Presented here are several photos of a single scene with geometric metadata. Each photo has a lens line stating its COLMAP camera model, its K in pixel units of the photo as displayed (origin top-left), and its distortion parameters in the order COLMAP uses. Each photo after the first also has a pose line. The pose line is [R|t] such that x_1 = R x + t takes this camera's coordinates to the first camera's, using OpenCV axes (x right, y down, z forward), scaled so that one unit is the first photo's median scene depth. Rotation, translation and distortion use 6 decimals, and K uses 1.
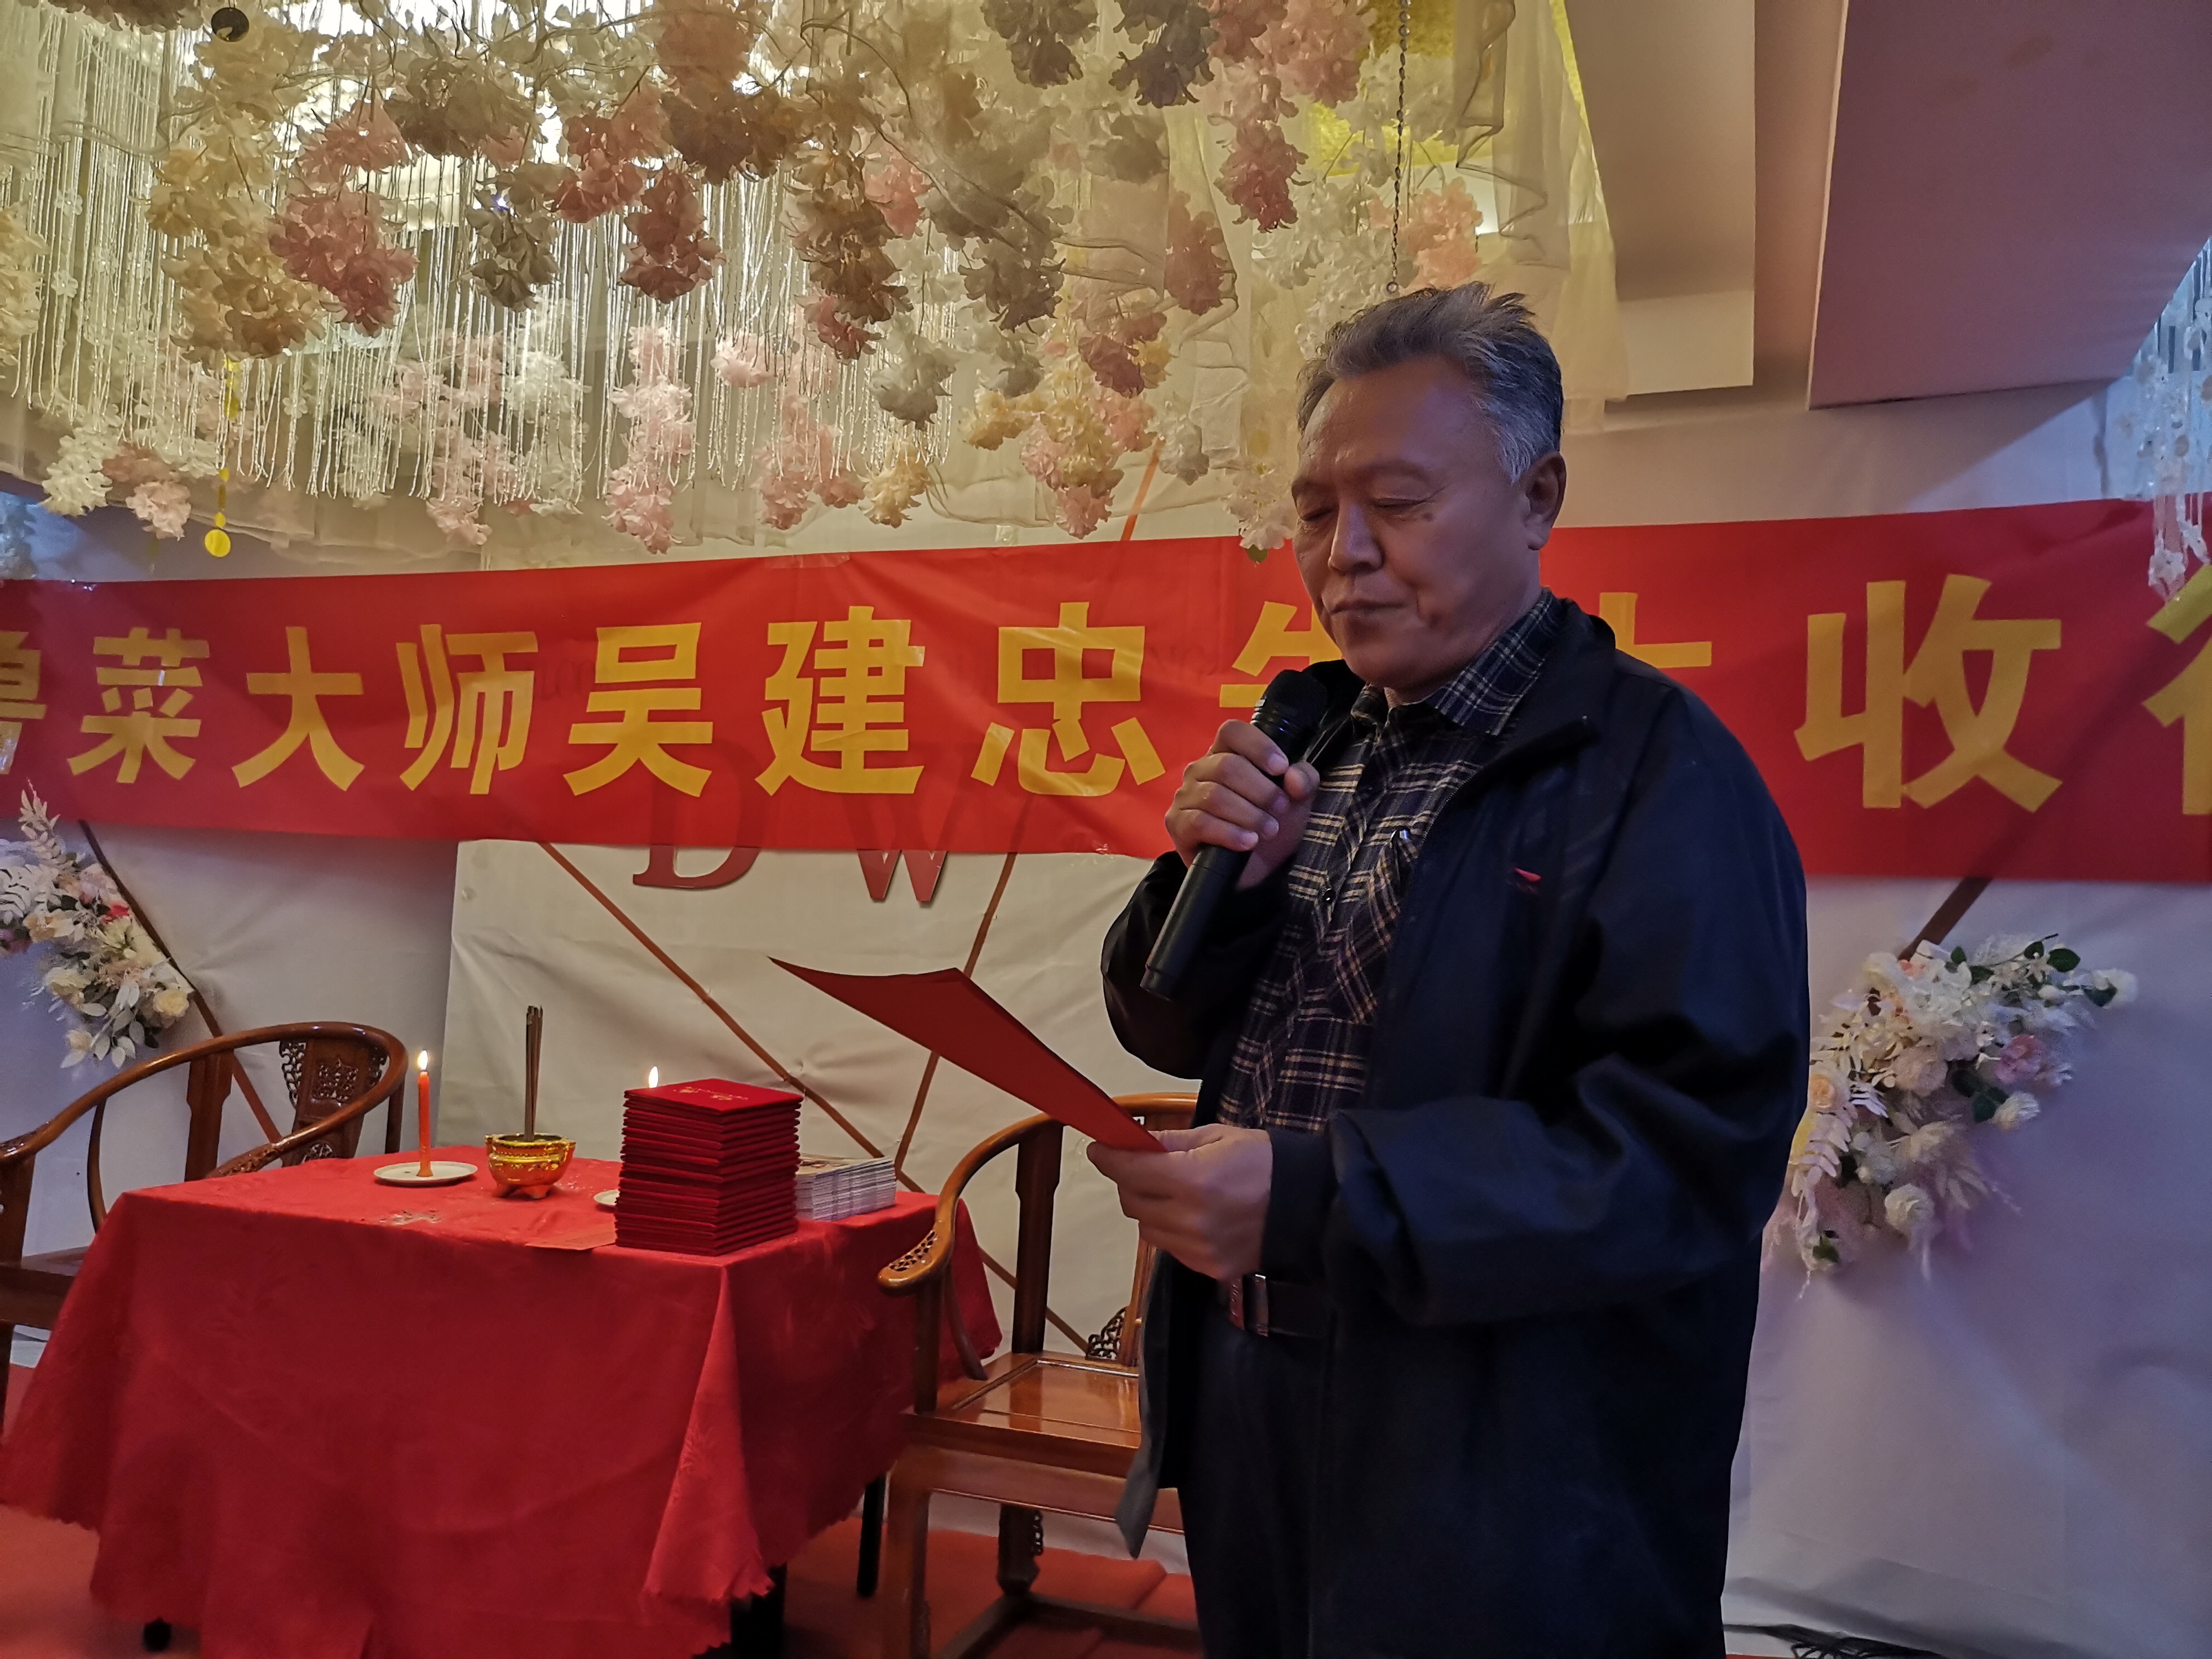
lens RADIAL K [[1653.7, 0, 1117.3], [0, 1653.7, 831.2], [0, 0, 1]] dist [0.035733, -0.011334]
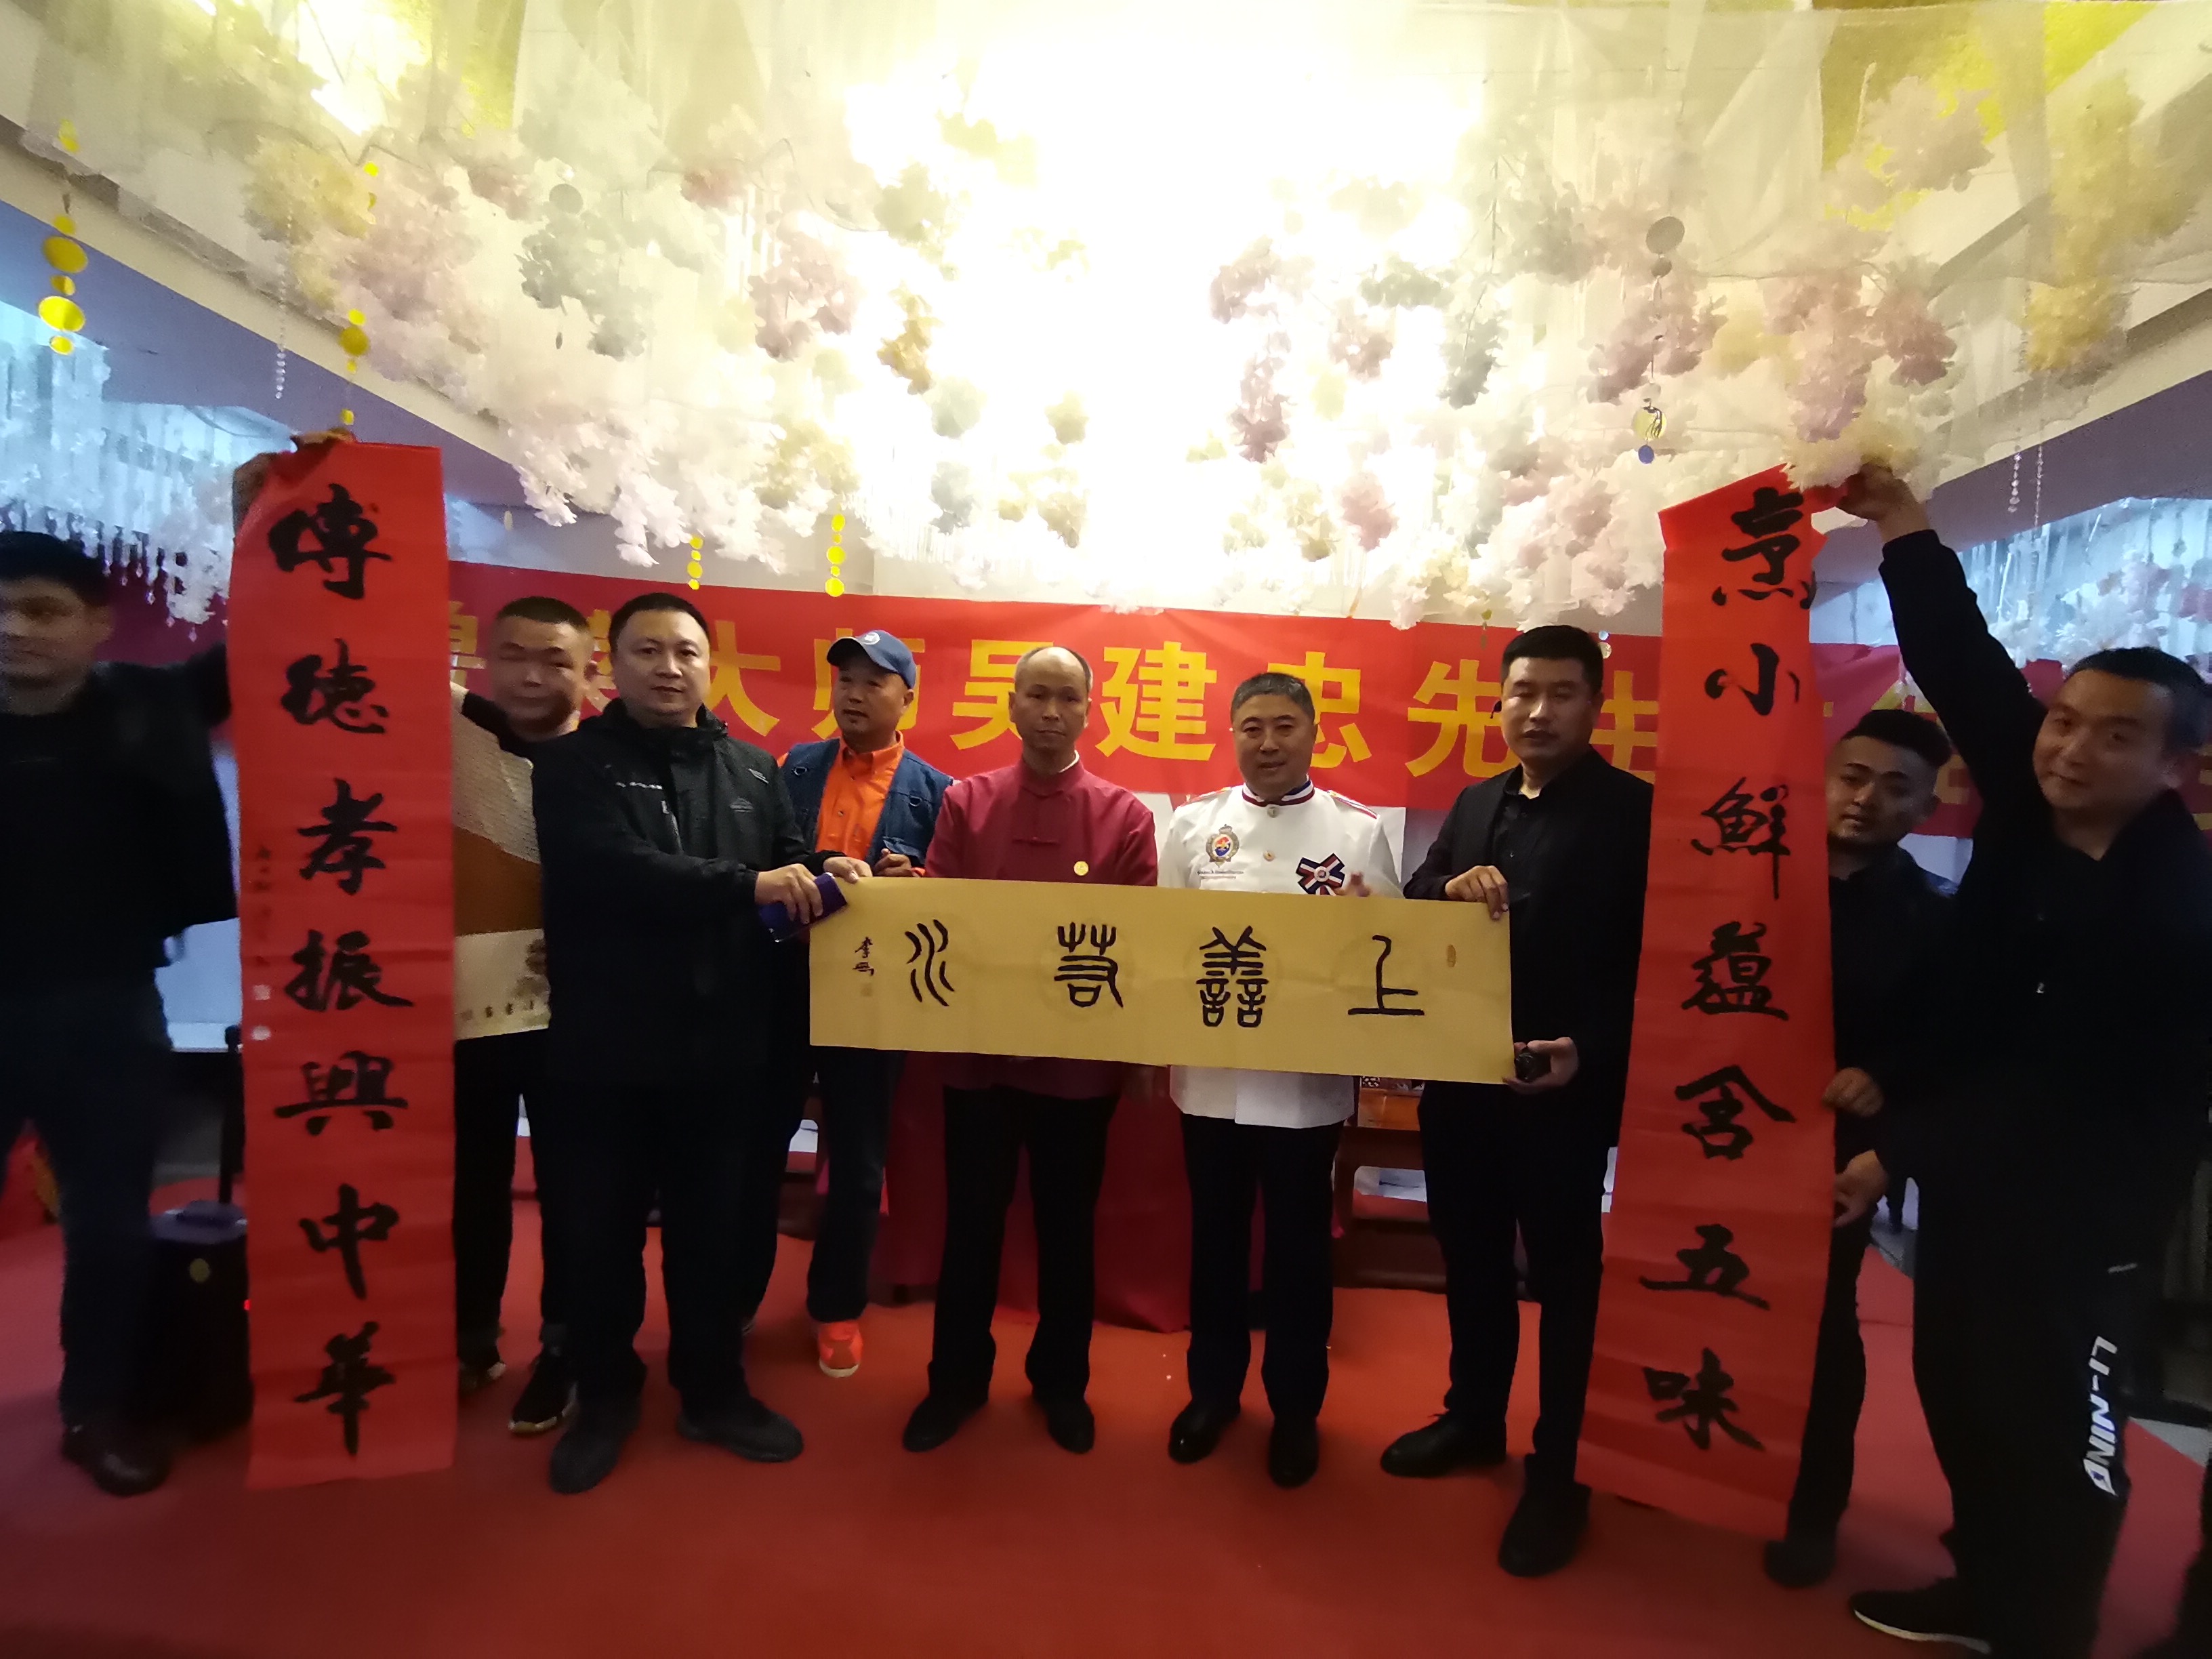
lens RADIAL K [[1092.2, 0, 1115.3], [0, 1092.2, 840.5], [0, 0, 1]] dist [0.023303, -0.001331]
pose [[0.949392, 0.000572, 0.314093, -0.557017], [-0.037956, 0.992879, 0.112920, -0.063312], [-0.311792, -0.119128, 0.942653, -0.012554]]
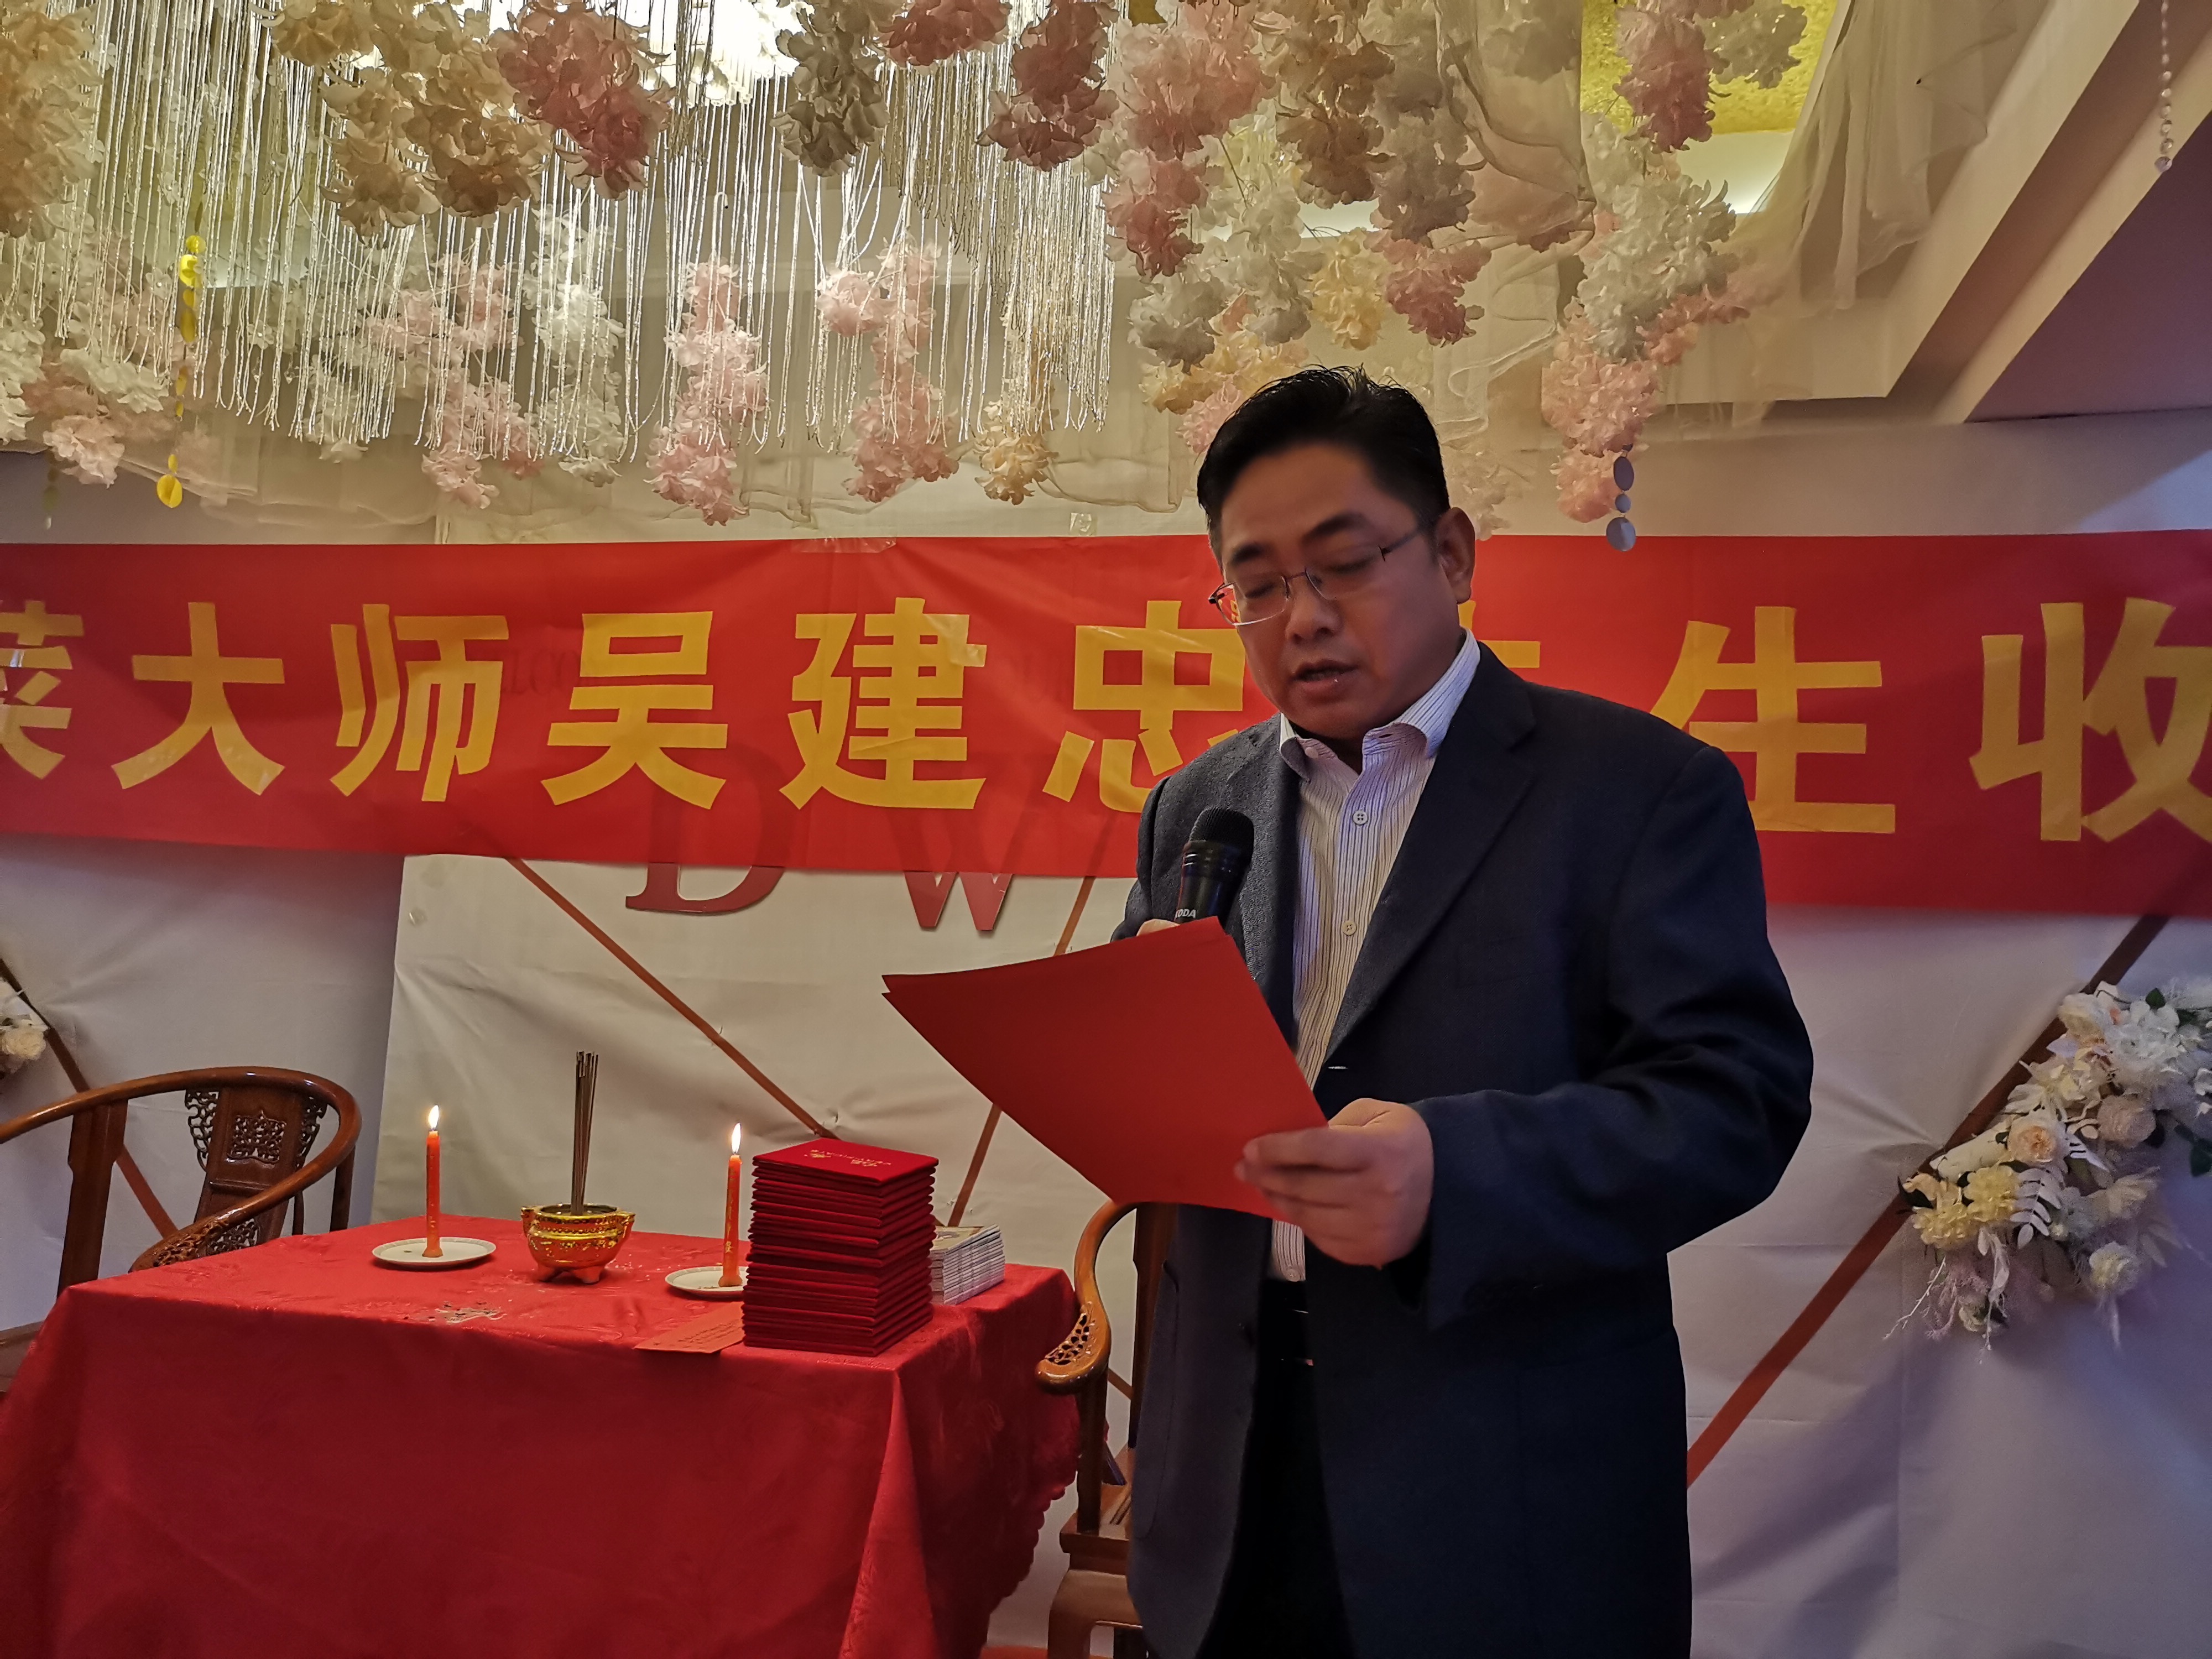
lens RADIAL K [[1653.7, 0, 1122.1], [0, 1653.7, 831.1], [0, 0, 1]] dist [0.035733, -0.011334]
pose [[0.990860, 0.016525, 0.133879, -0.163017], [-0.014180, 0.999729, -0.018454, 0.004422], [-0.134147, 0.016387, 0.990826, 0.107448]]
